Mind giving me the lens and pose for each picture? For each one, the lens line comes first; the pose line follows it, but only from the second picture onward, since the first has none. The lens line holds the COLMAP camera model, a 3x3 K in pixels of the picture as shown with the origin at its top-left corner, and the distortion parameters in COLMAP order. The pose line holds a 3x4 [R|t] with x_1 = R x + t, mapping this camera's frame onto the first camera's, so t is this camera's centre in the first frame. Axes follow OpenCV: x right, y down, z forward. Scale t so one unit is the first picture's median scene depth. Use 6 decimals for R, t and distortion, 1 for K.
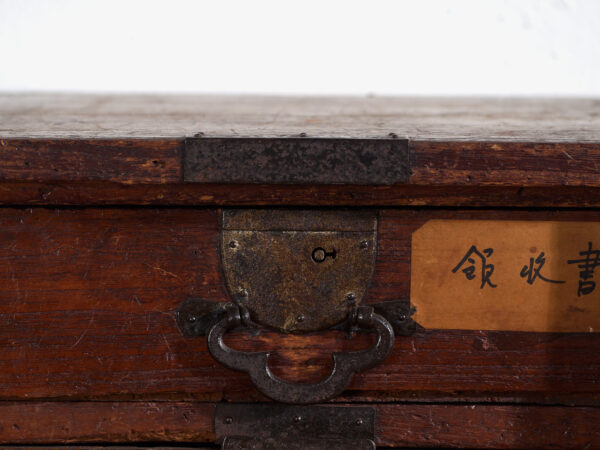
lens RADIAL K [[2954.9, 0, 300.0], [0, 2954.9, 225.0], [0, 0, 1]] dist [-0.043371, -0.633274]
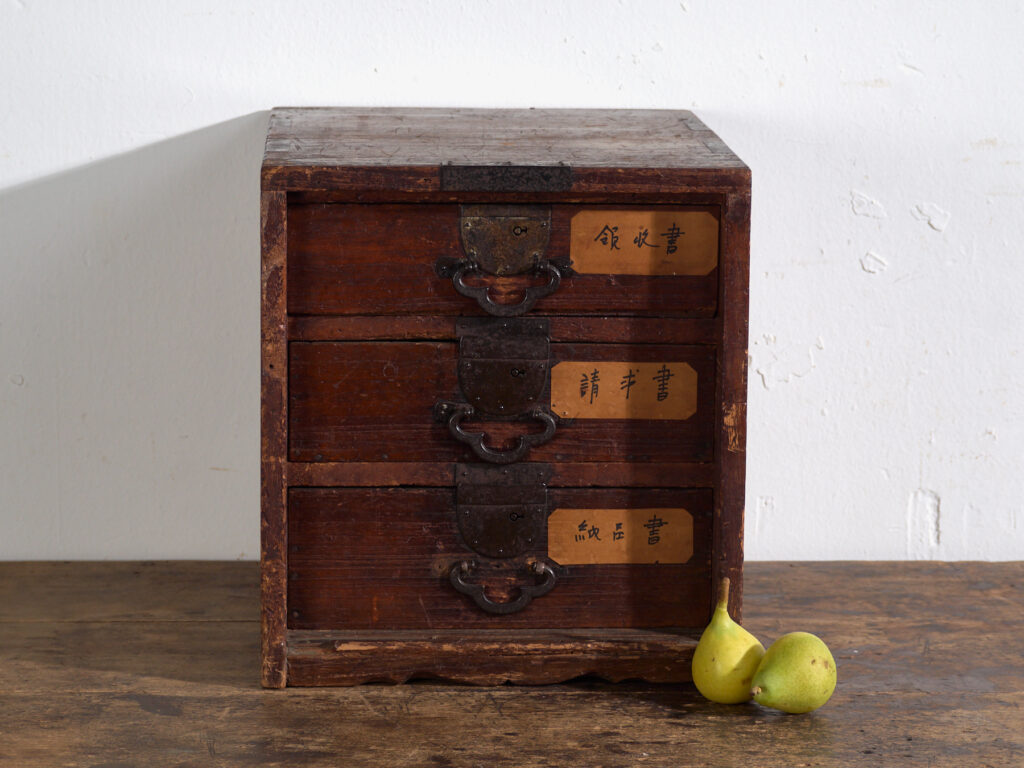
lens RADIAL K [[3372.0, 0, 512.0], [0, 3372.0, 384.0], [0, 0, 1]] dist [0.041515, 0.982378]
pose [[0.998964, -0.003930, 0.045328, -0.086295], [-0.000310, 0.995651, 0.093162, -0.084307], [-0.045497, -0.093080, 0.994619, -0.966978]]
